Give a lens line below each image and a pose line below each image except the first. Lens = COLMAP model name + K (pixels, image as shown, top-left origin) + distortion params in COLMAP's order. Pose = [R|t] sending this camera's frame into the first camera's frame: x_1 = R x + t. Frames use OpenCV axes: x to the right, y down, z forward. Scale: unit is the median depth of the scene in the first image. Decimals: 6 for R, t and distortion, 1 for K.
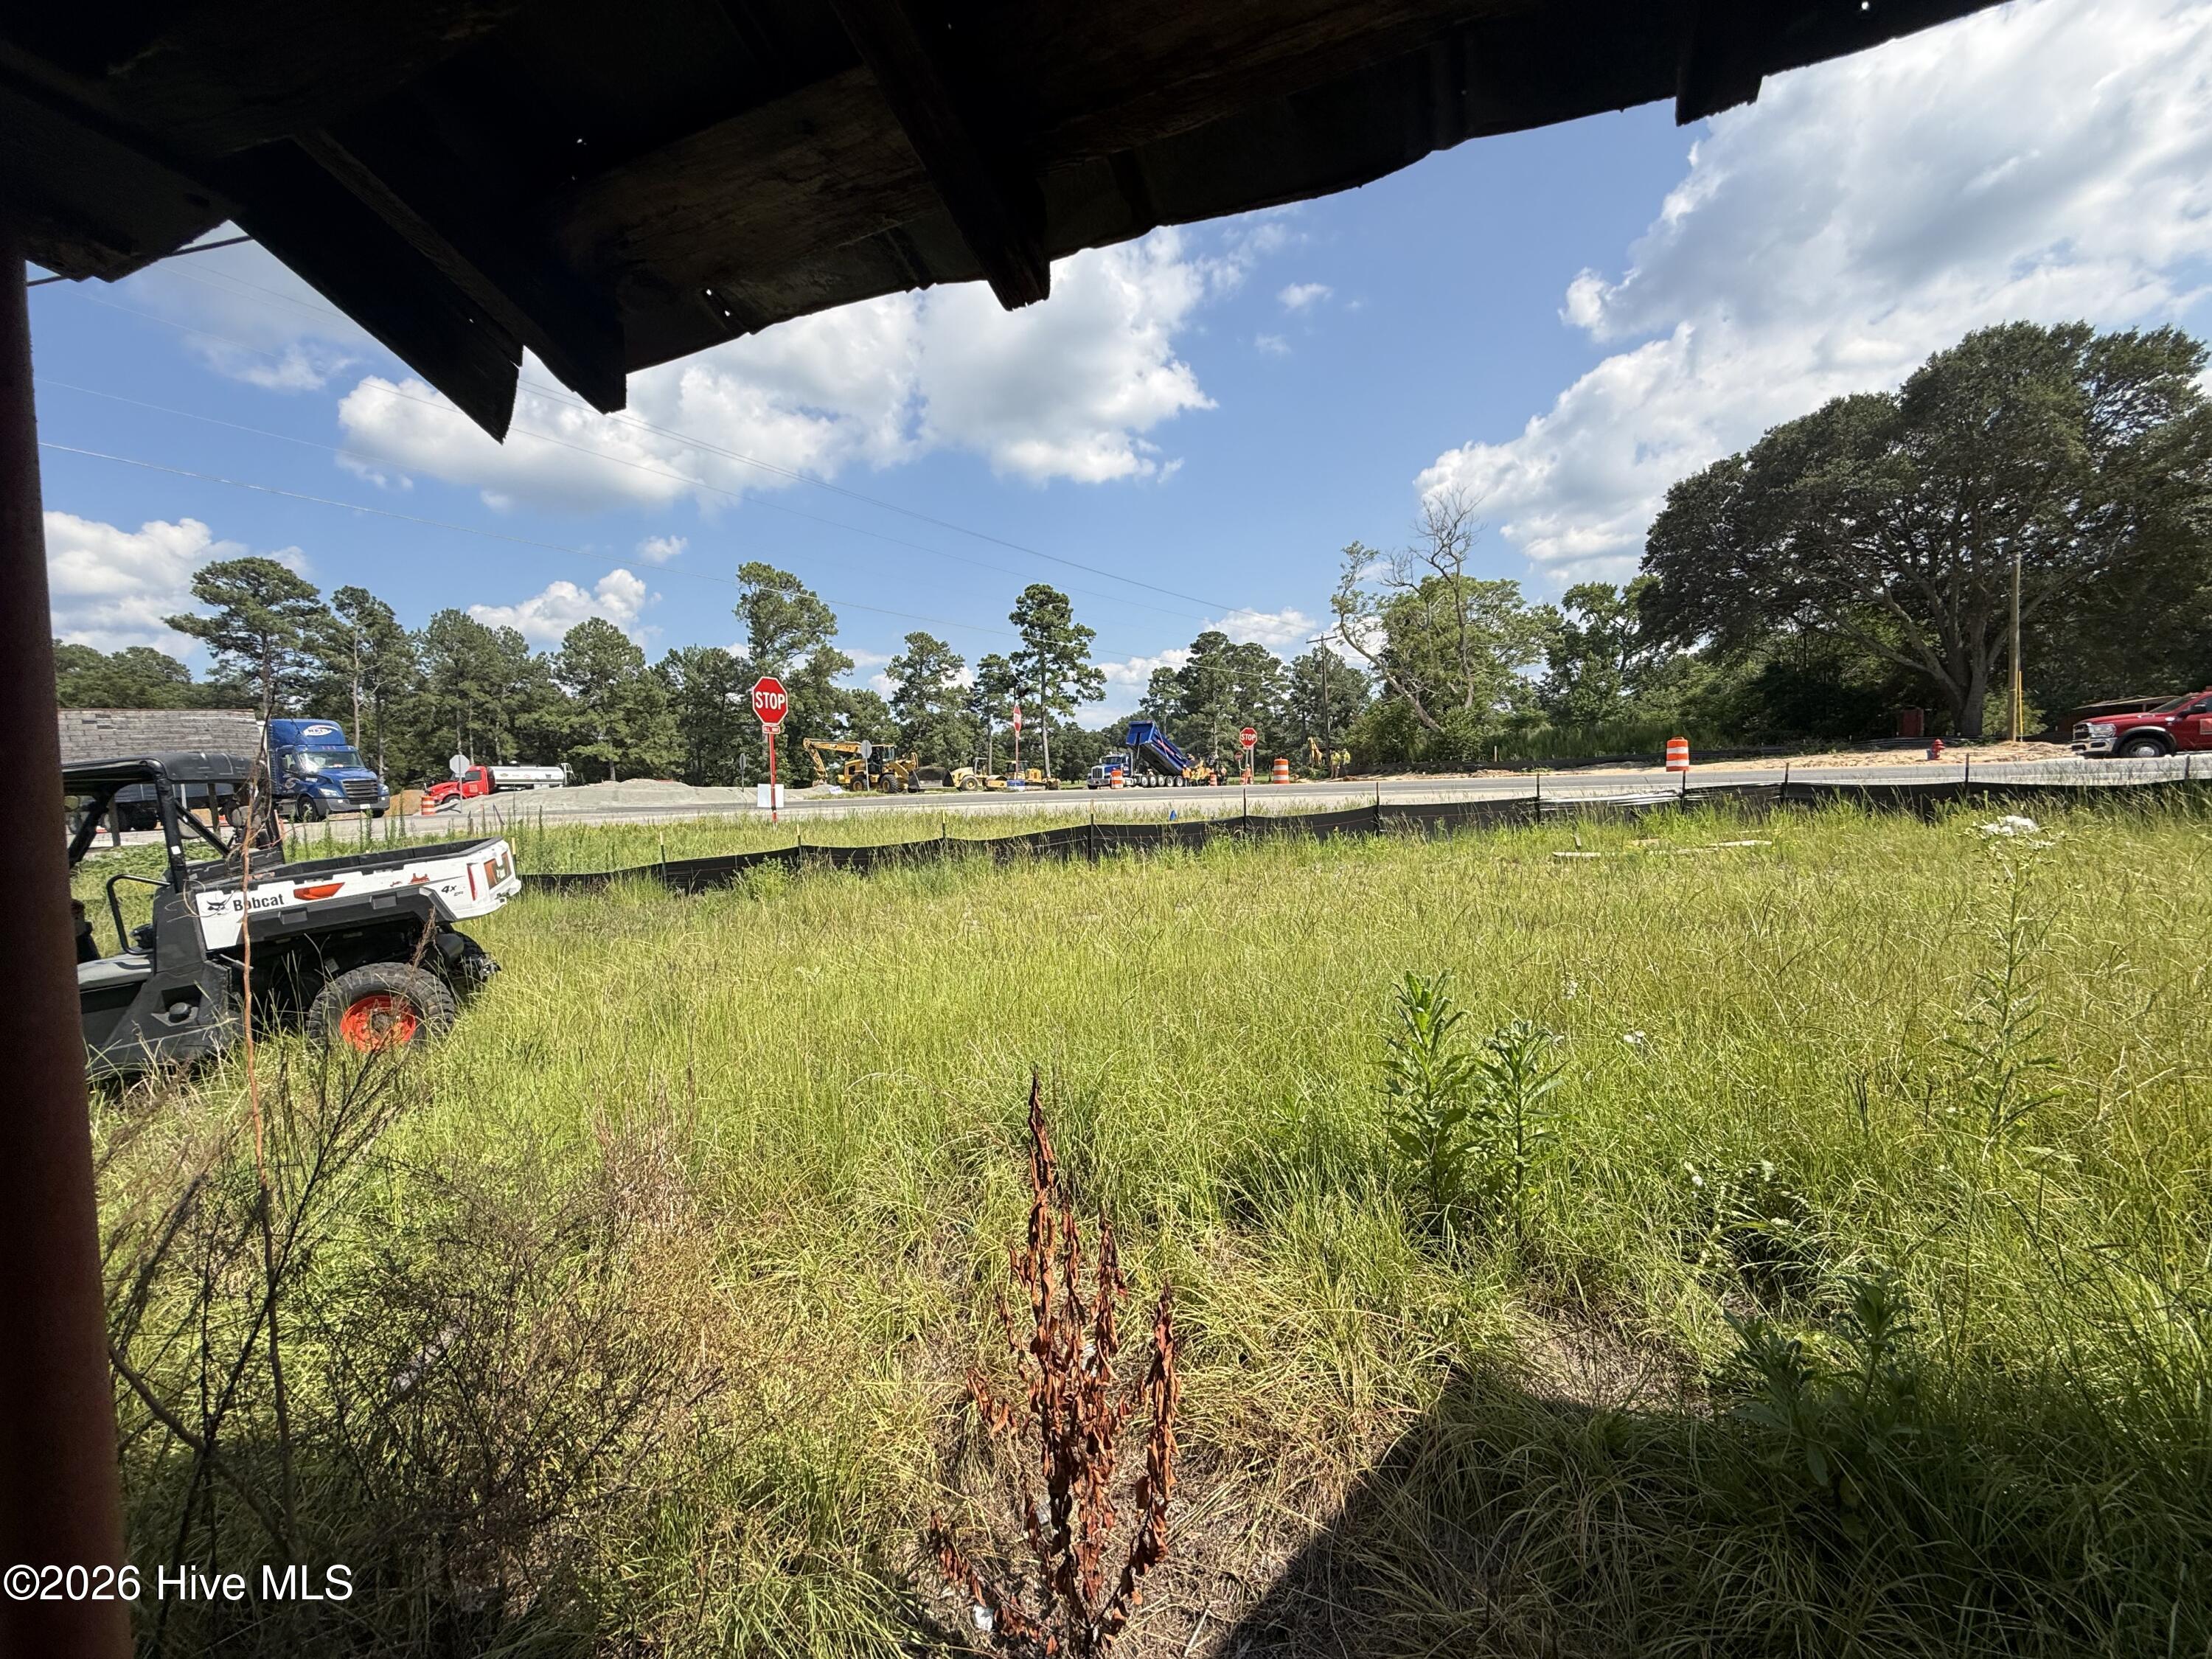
lens RADIAL K [[886.6, 0, 1094.6], [0, 886.6, 829.1], [0, 0, 1]] dist [-0.000568, 0.000171]
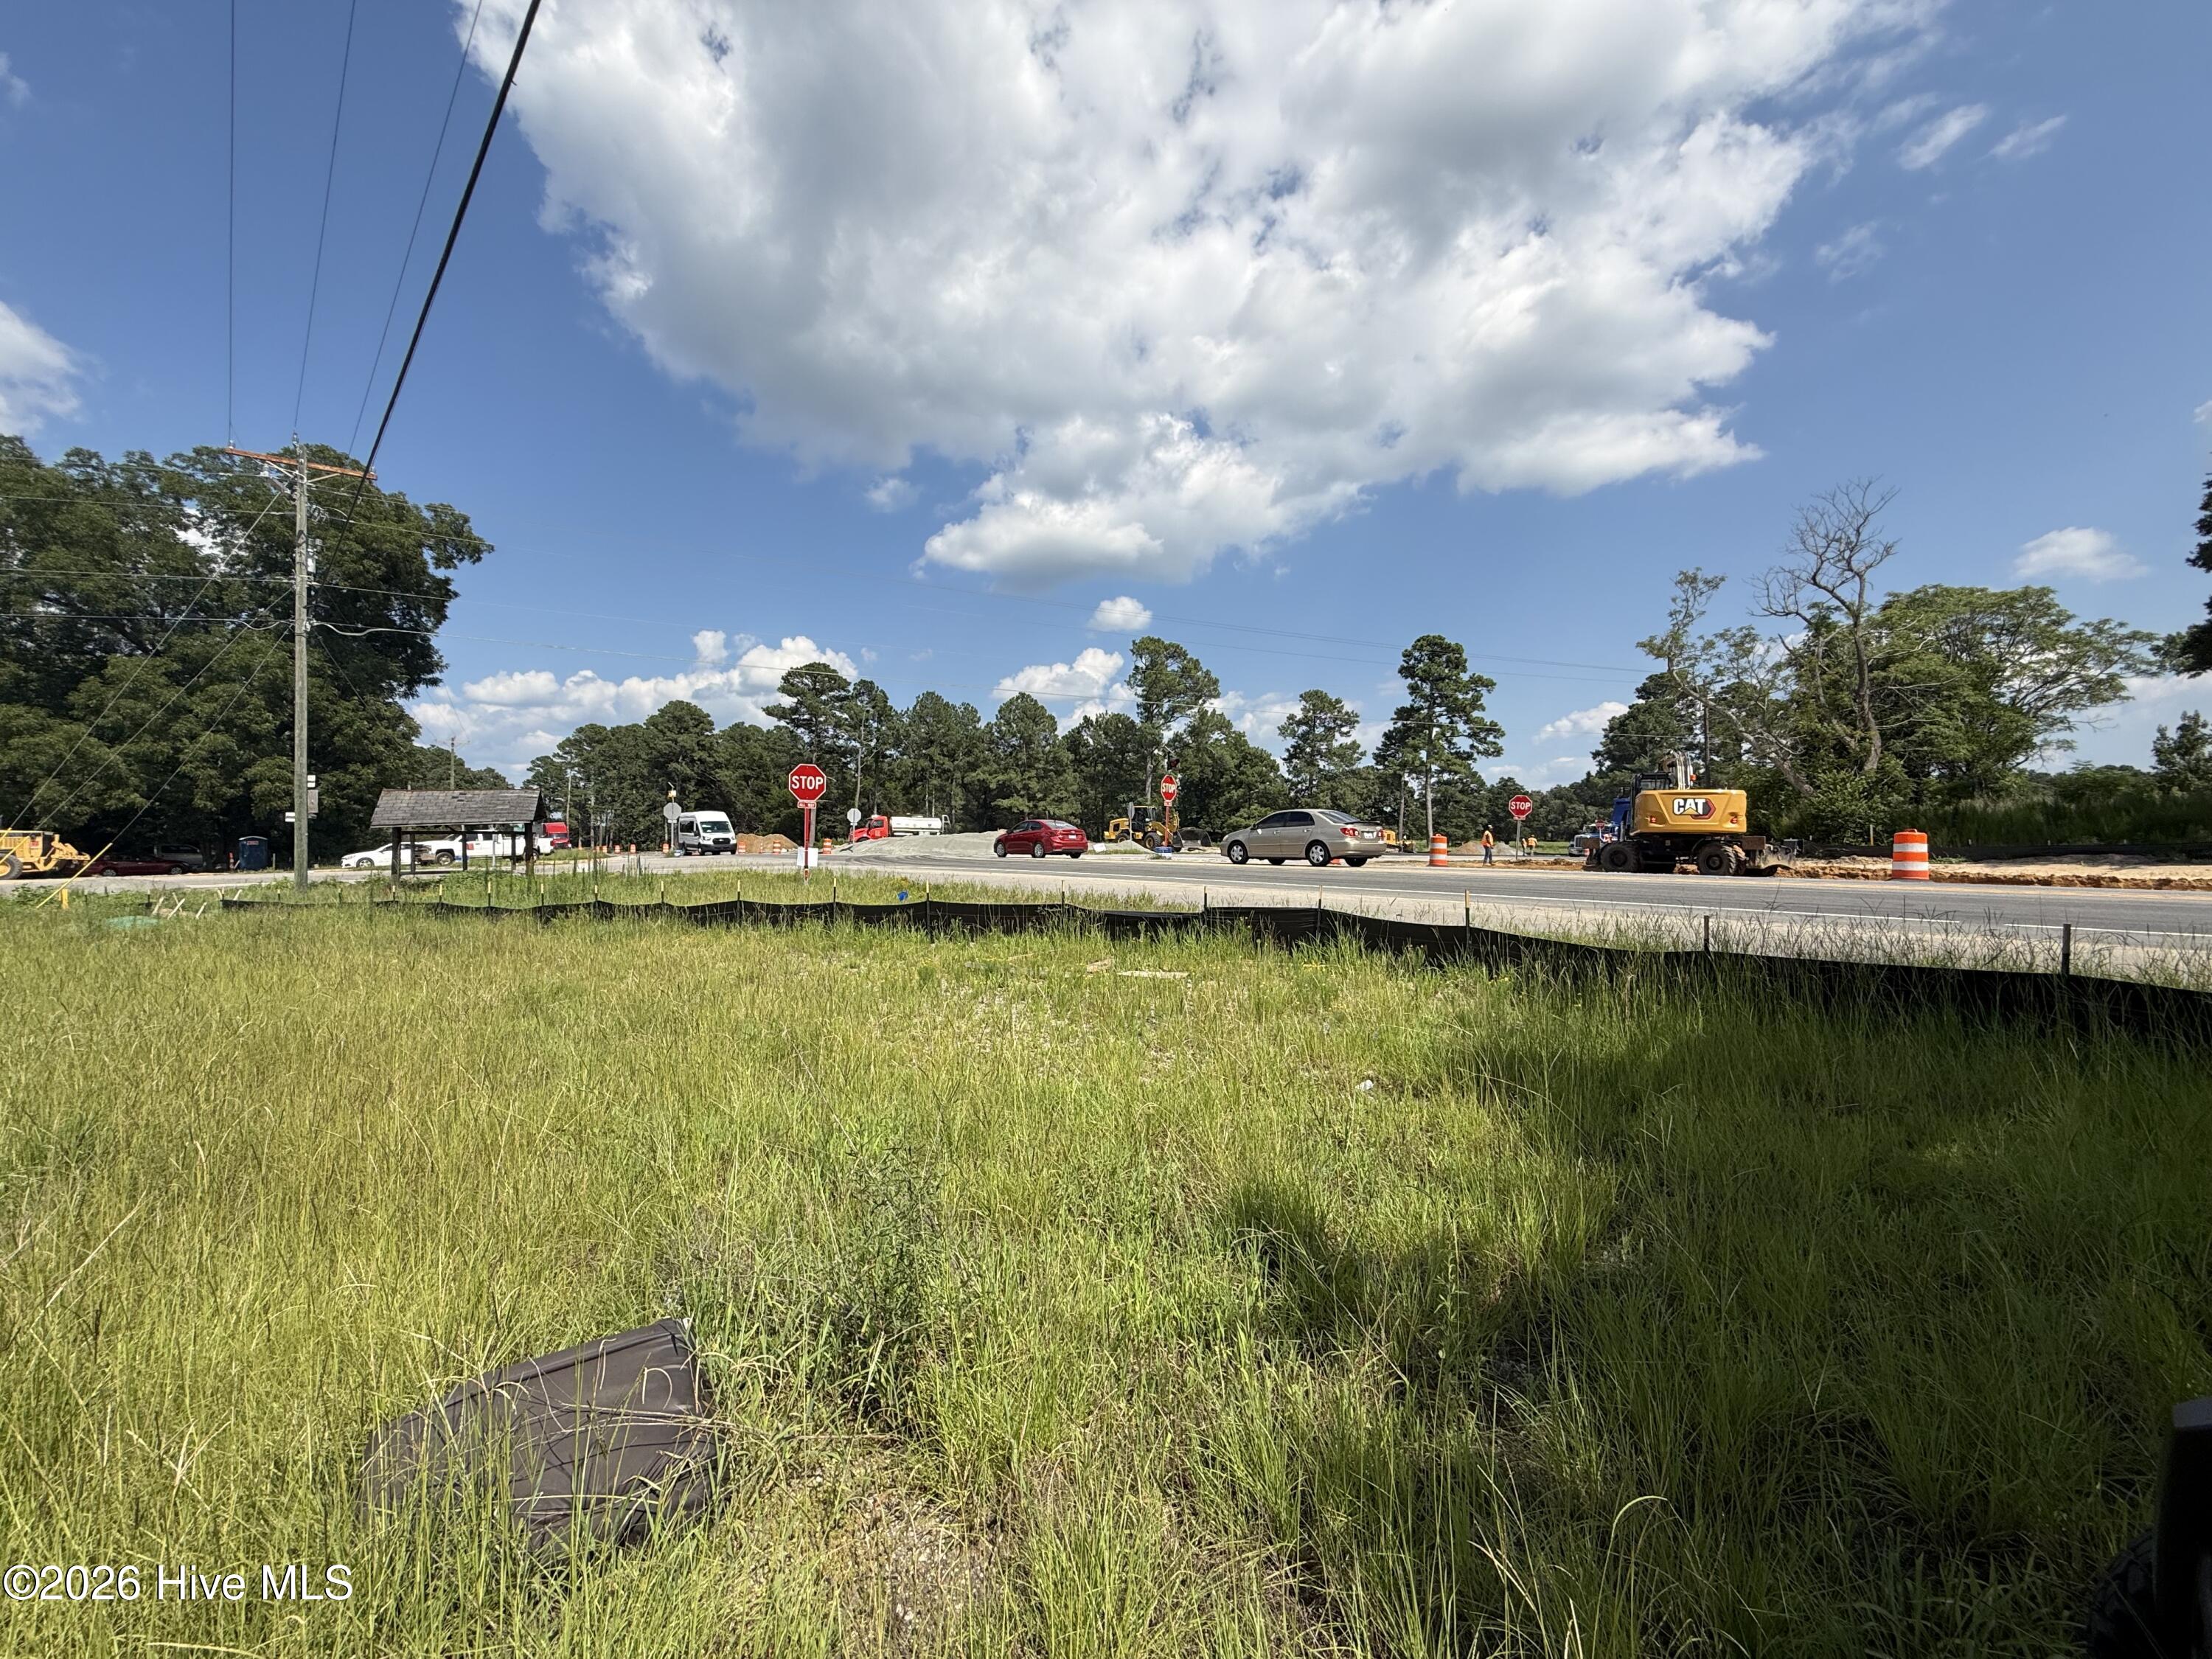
lens RADIAL K [[886.6, 0, 1109.6], [0, 886.6, 829.9], [0, 0, 1]] dist [-0.000568, 0.000171]
pose [[0.867416, 0.032393, -0.496529, 0.127944], [-0.060324, 0.997364, -0.040316, -0.010189], [0.493914, 0.064924, 0.867083, 0.022729]]
